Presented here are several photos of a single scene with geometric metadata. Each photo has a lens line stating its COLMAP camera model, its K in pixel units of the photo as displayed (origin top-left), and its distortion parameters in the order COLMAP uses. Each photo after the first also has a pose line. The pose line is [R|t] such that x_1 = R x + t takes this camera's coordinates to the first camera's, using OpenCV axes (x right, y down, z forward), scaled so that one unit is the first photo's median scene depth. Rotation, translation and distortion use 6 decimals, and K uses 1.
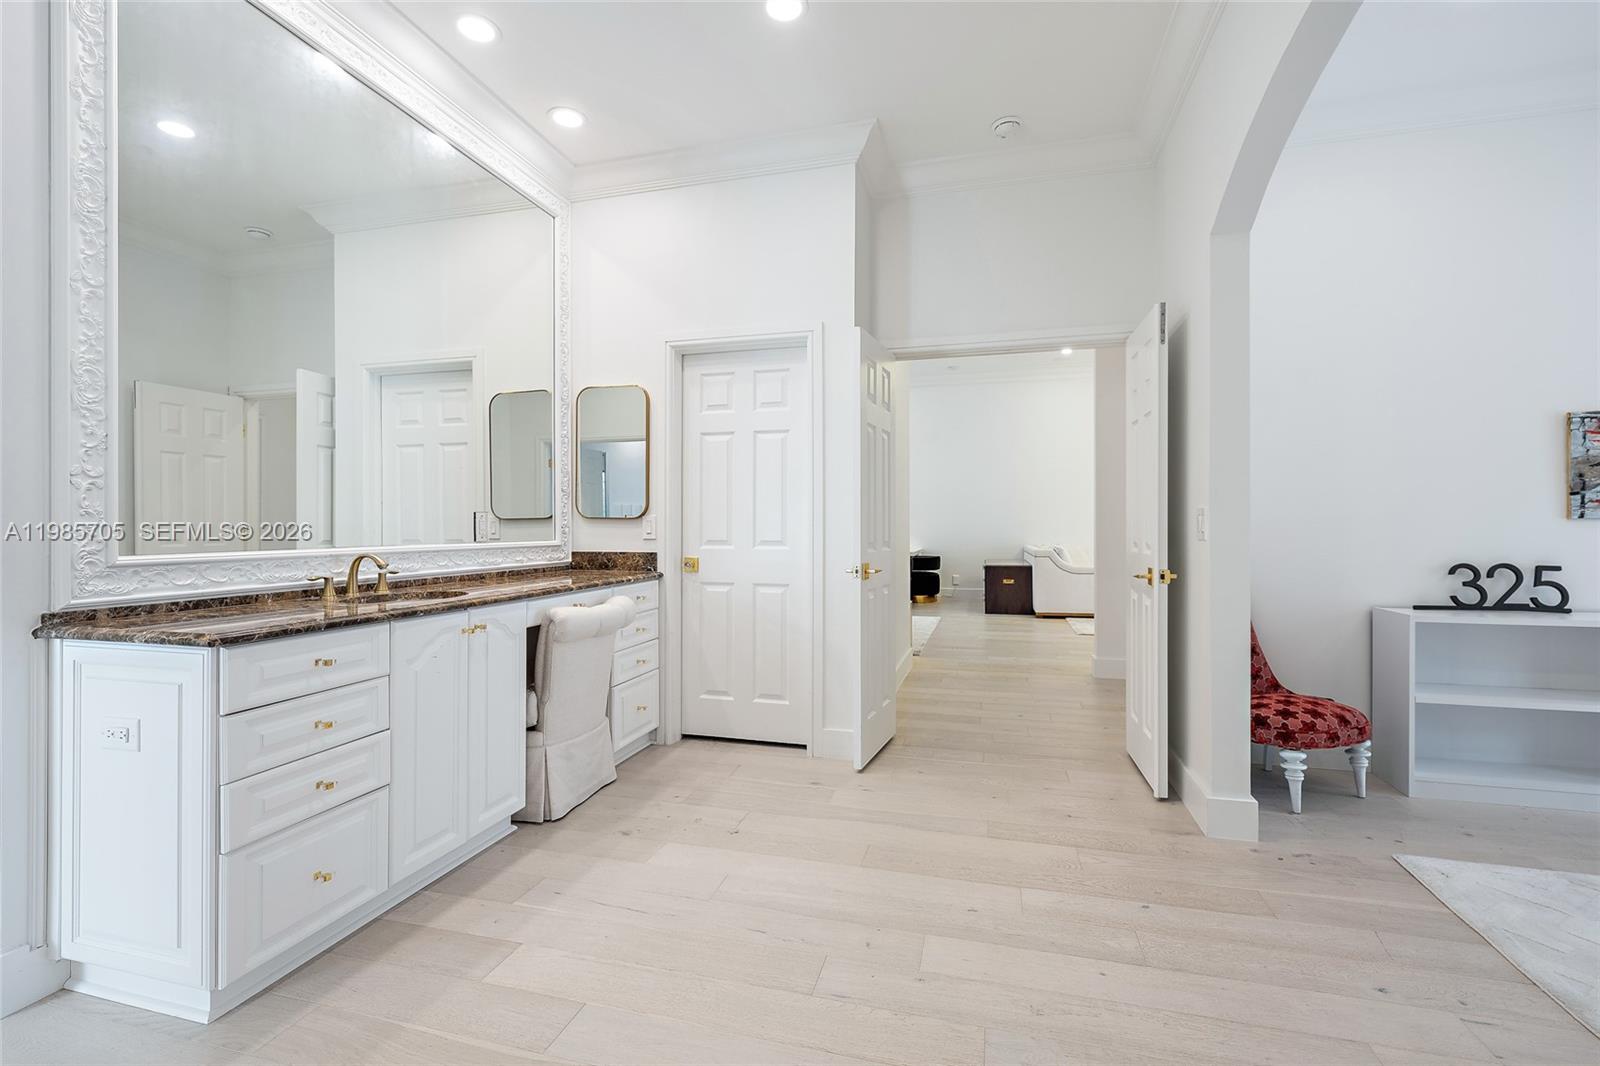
lens RADIAL K [[711.2, 0, 815.2], [0, 711.2, 531.7], [0, 0, 1]] dist [0.002133, 0.000233]
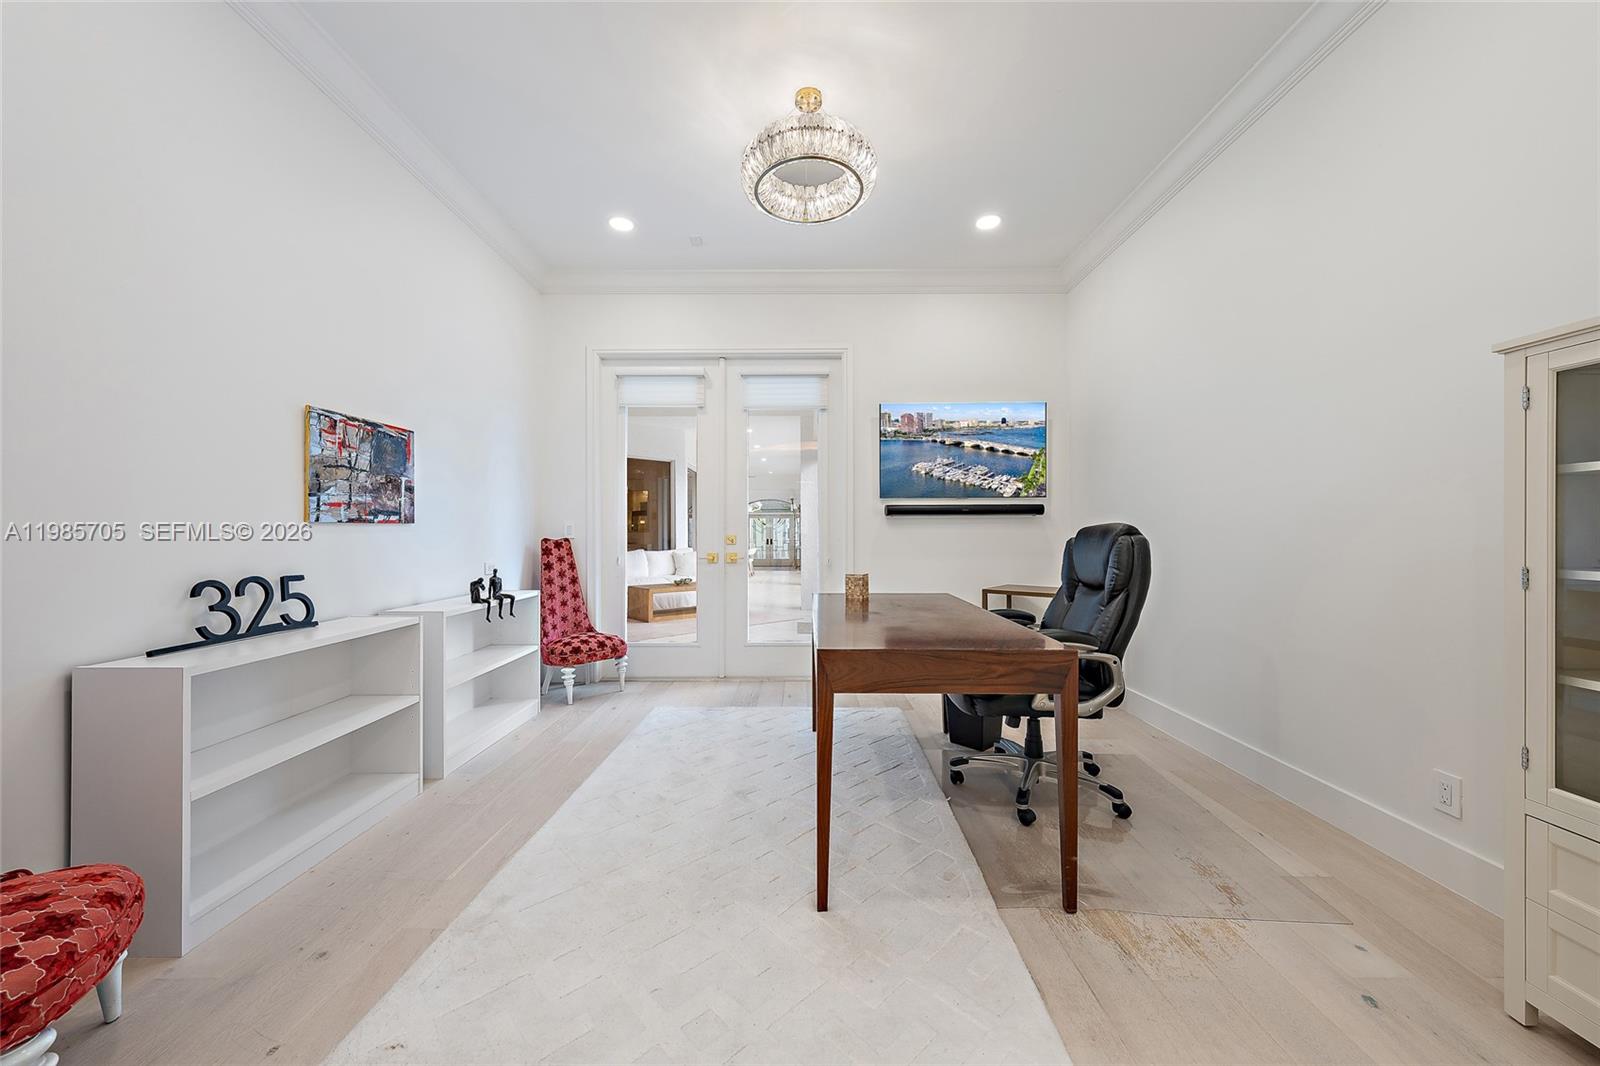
lens RADIAL K [[573.2, 0, 807.6], [0, 573.2, 528.3], [0, 0, 1]] dist [0.000512, 0.000313]
pose [[-0.241963, 0.011186, 0.970221, 0.194098], [0.008416, 0.999920, -0.009429, 0.001880], [-0.970249, 0.005884, -0.242038, 0.560027]]
